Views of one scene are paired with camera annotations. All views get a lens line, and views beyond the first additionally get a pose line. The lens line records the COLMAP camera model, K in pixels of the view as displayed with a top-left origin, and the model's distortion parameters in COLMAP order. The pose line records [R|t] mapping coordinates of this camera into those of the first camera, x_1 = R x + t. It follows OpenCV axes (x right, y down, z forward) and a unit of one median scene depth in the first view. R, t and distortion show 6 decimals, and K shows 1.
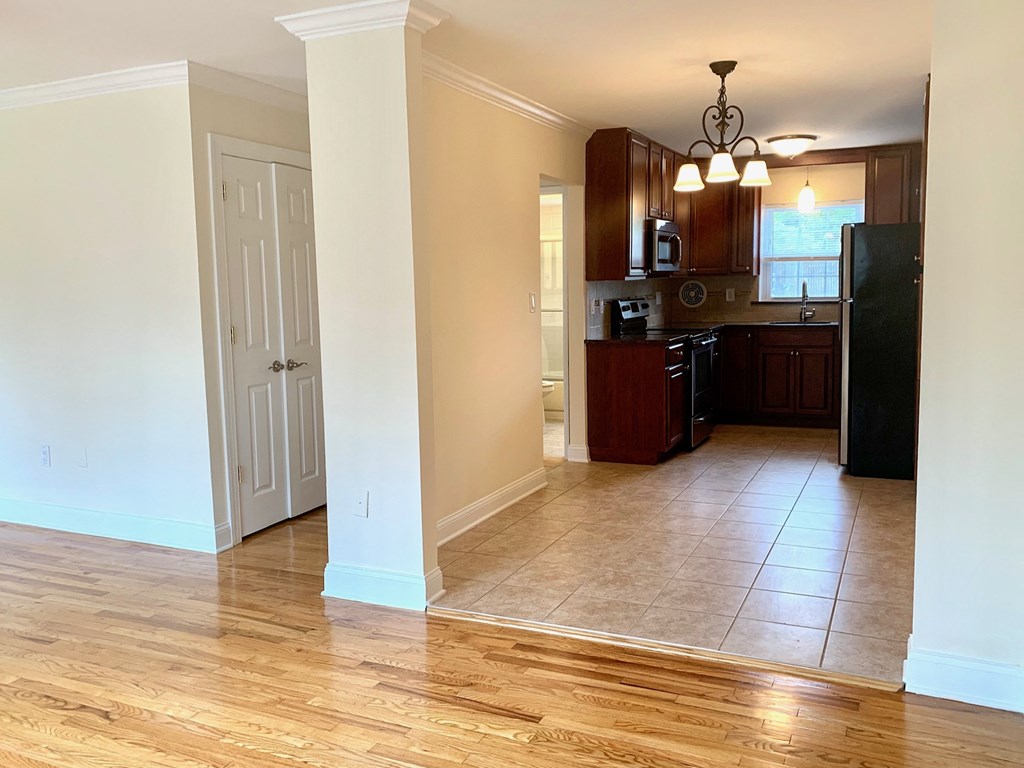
lens RADIAL K [[874.5, 0, 512.0], [0, 874.5, 384.0], [0, 0, 1]] dist [-0.003982, -0.002624]
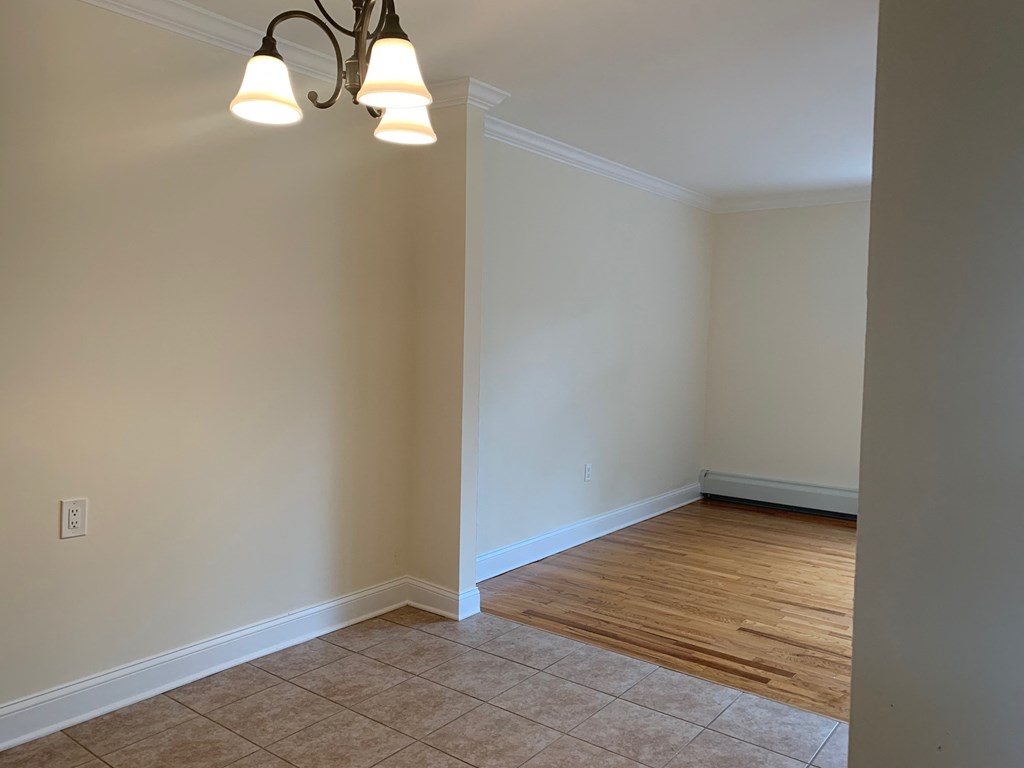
lens RADIAL K [[794.1, 0, 512.0], [0, 794.1, 384.0], [0, 0, 1]] dist [-0.007482, -0.004037]
pose [[-0.976022, -0.007353, 0.217547, 0.100023], [0.028826, 0.986260, 0.162665, -0.217889], [-0.215754, 0.165035, -0.962400, 1.942646]]
